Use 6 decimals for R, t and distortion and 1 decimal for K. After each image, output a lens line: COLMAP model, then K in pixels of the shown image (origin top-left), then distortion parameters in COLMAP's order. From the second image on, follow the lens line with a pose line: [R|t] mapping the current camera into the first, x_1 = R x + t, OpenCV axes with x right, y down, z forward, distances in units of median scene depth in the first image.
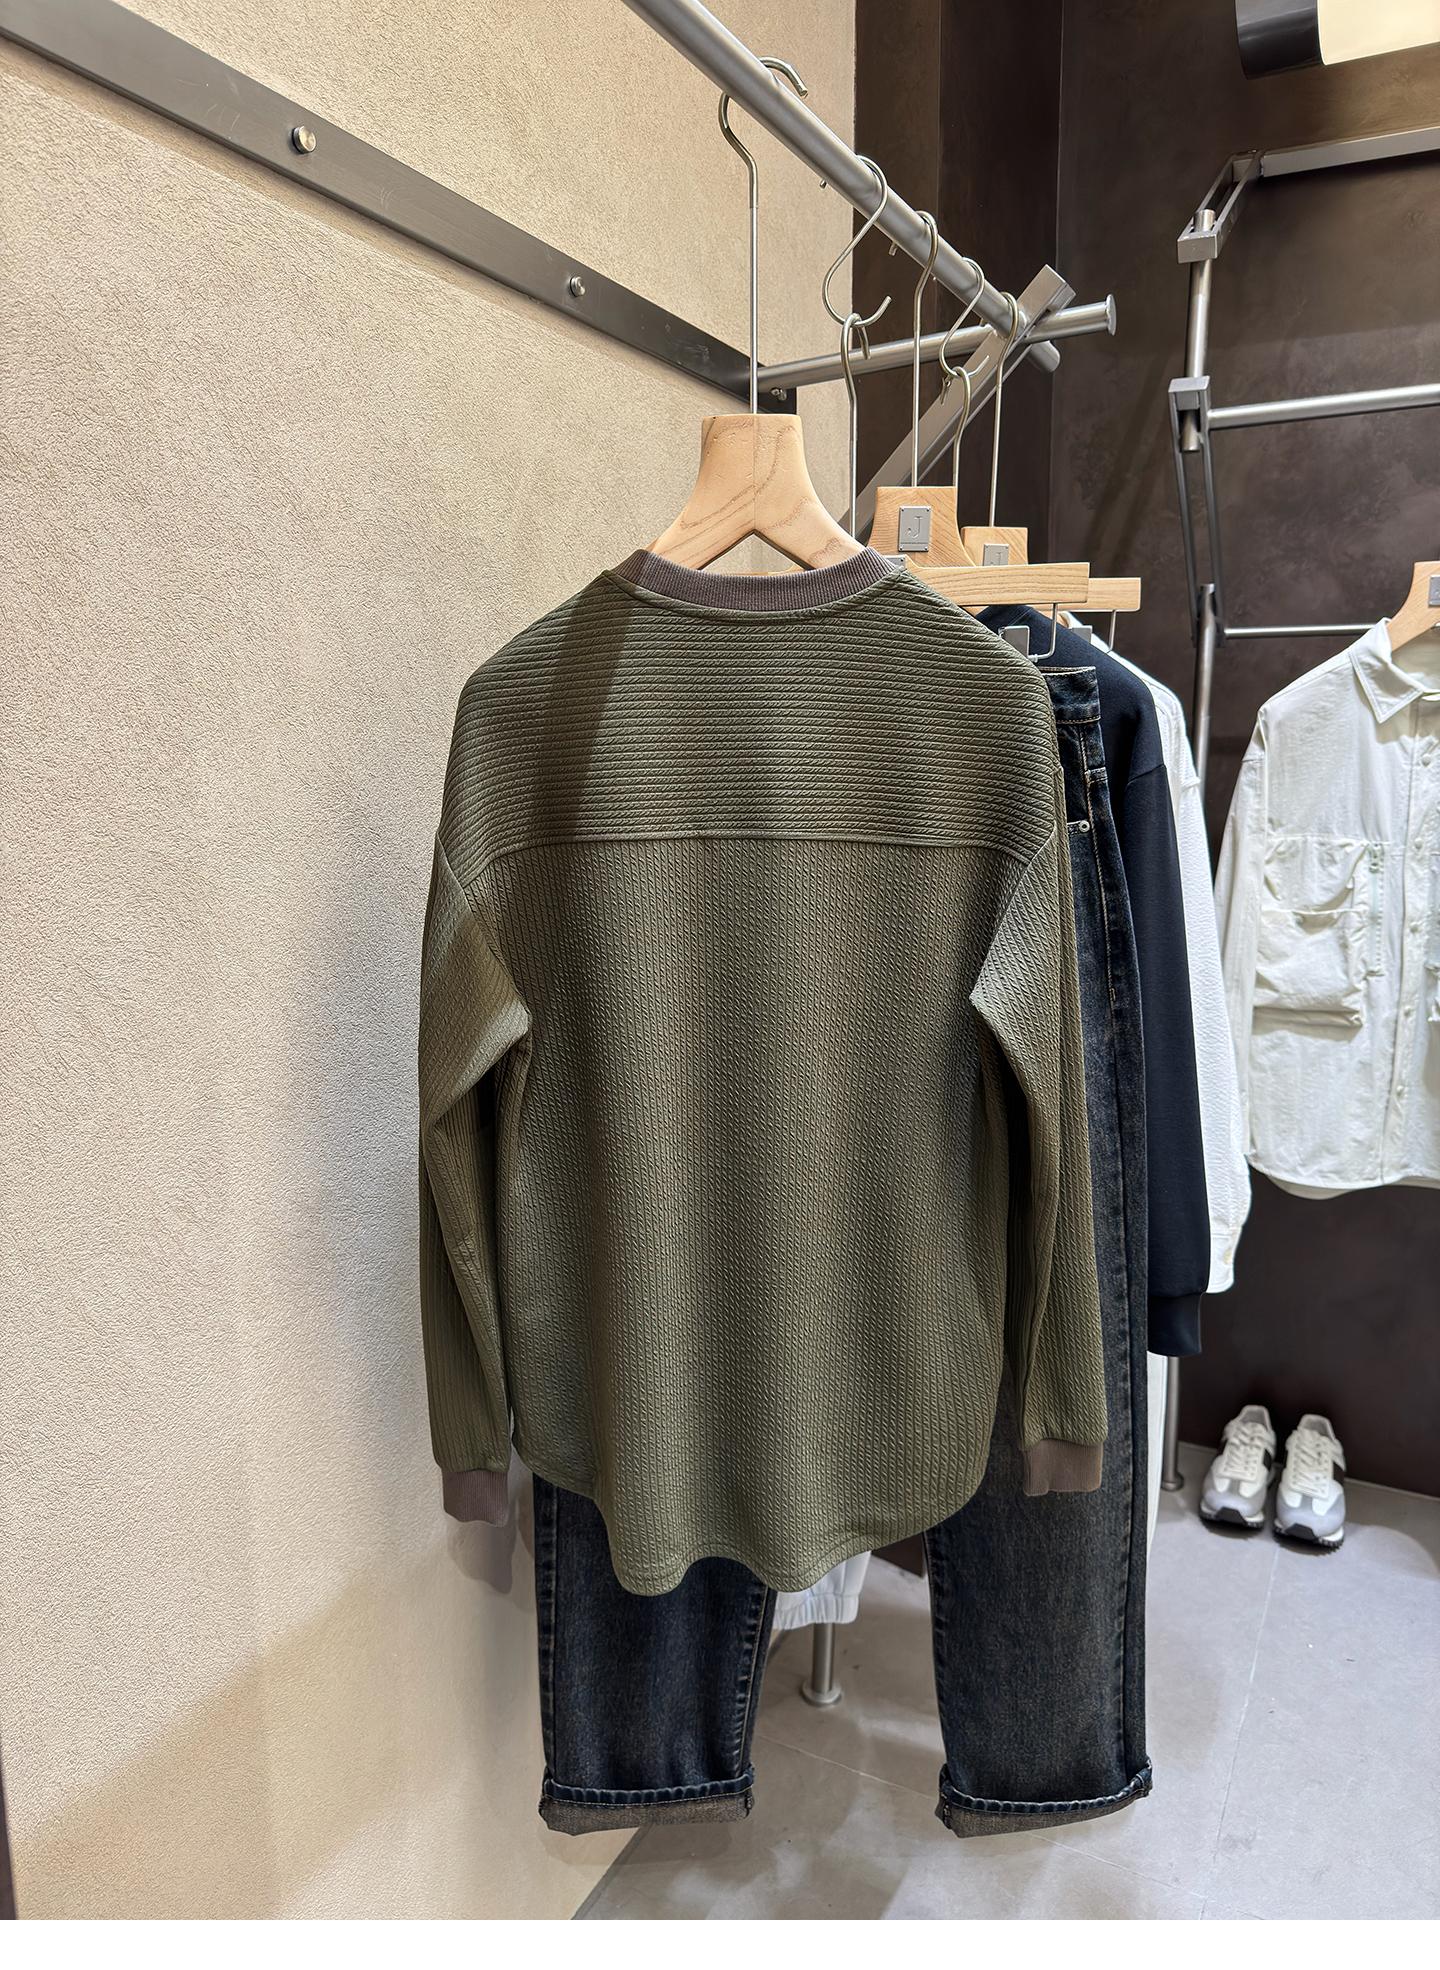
lens RADIAL K [[1389.6, 0, 725.0], [0, 1389.6, 975.6], [0, 0, 1]] dist [-0.020965, 0.004936]
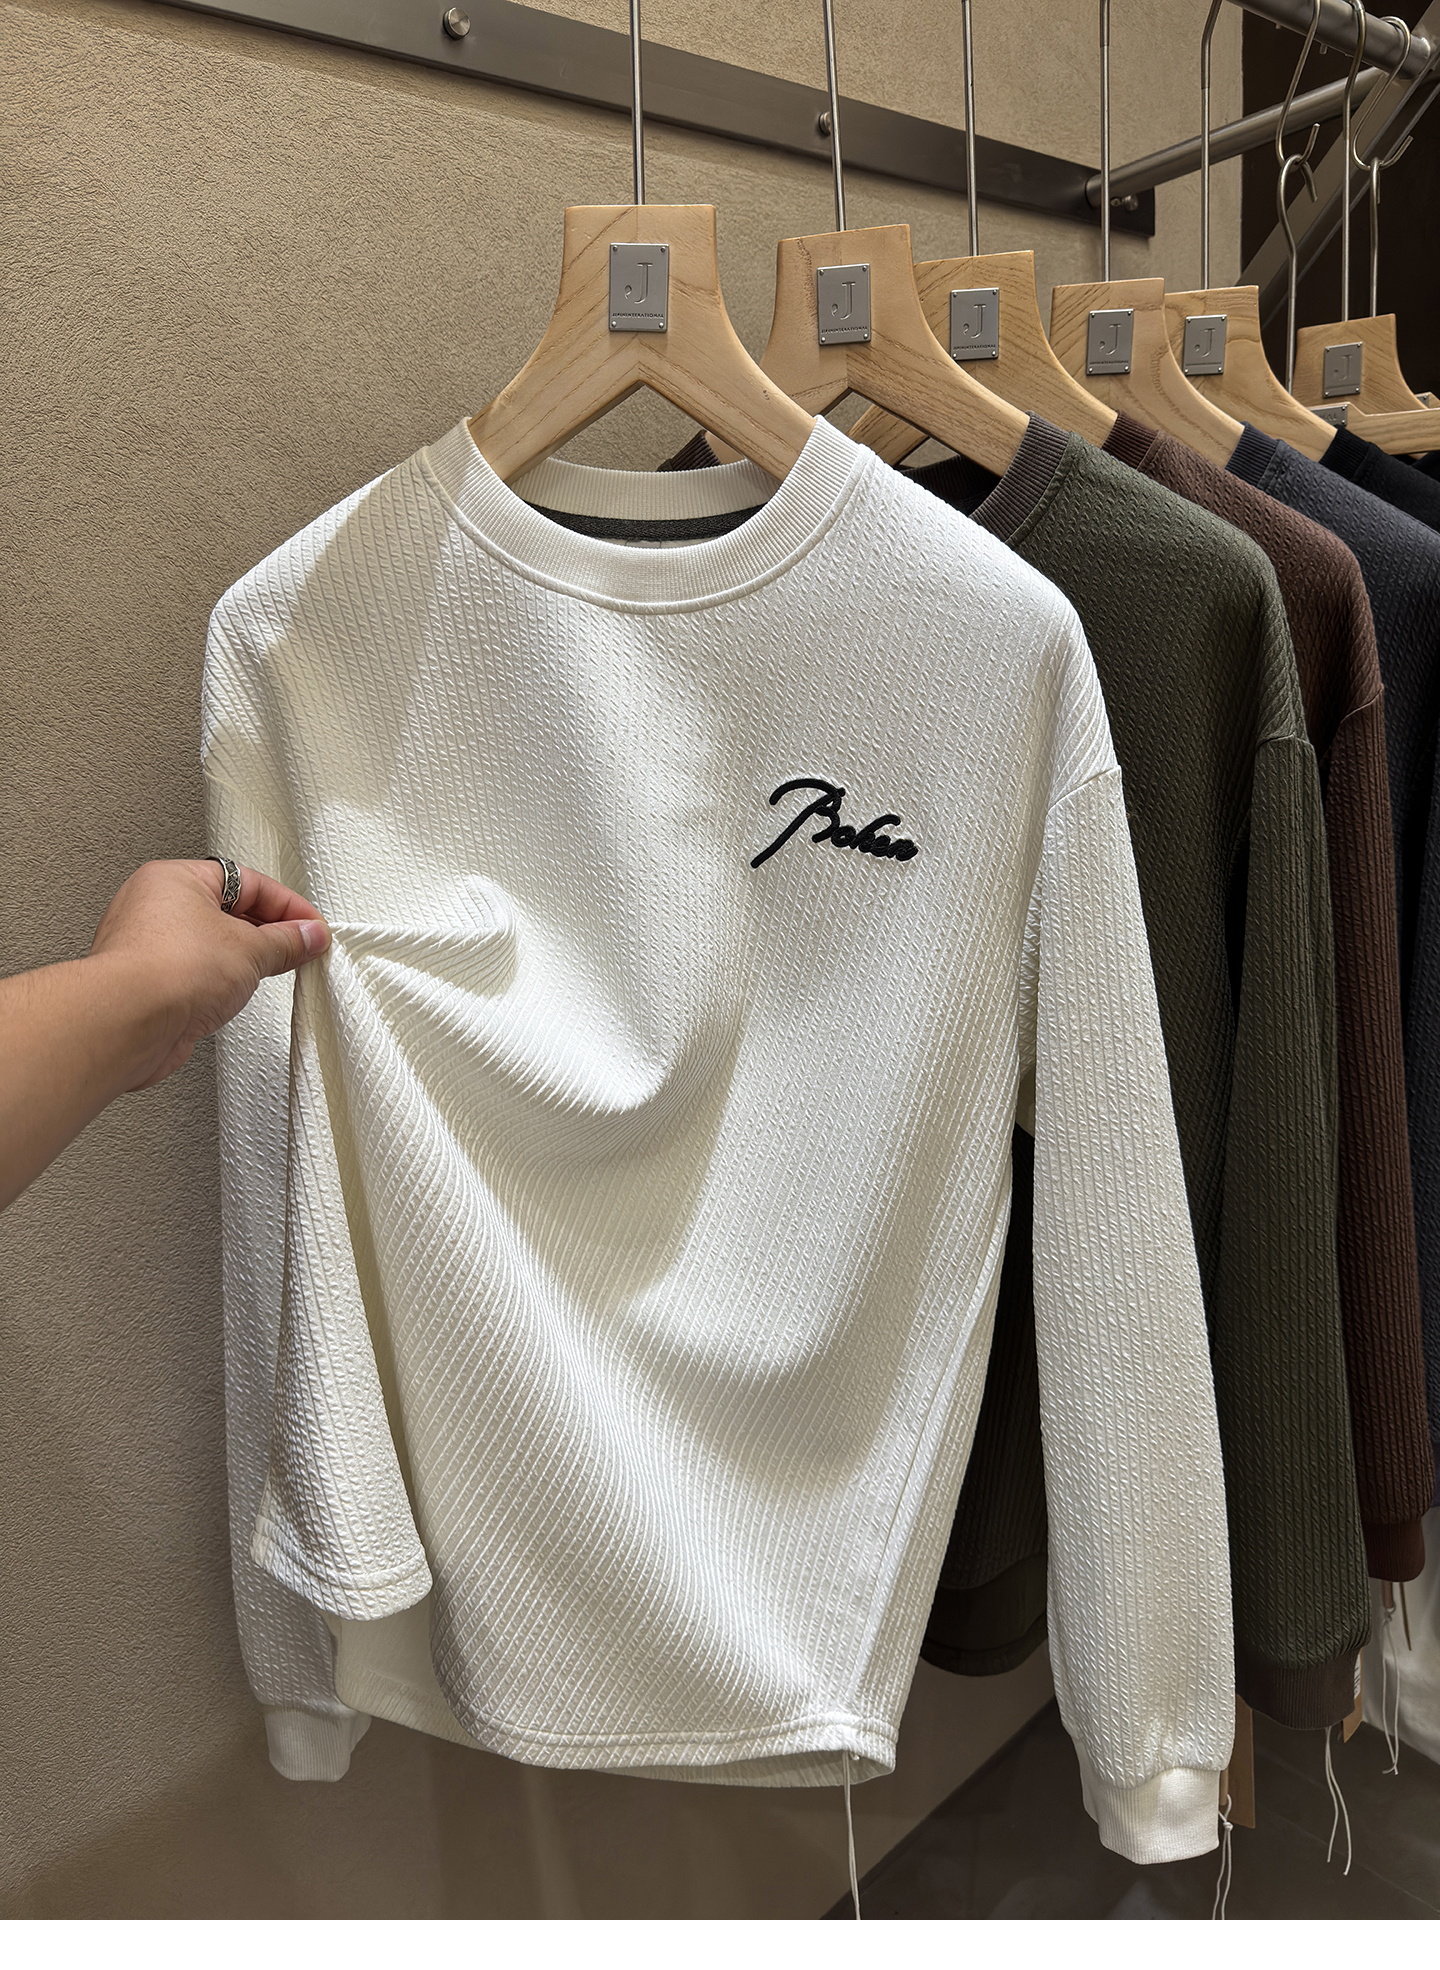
lens RADIAL K [[1389.6, 0, 723.6], [0, 1389.6, 989.2], [0, 0, 1]] dist [-0.020965, 0.004936]
pose [[0.932267, 0.017456, -0.361350, 0.140655], [0.017772, 0.995420, 0.093937, -0.034216], [0.361335, -0.093996, 0.927686, 0.106651]]
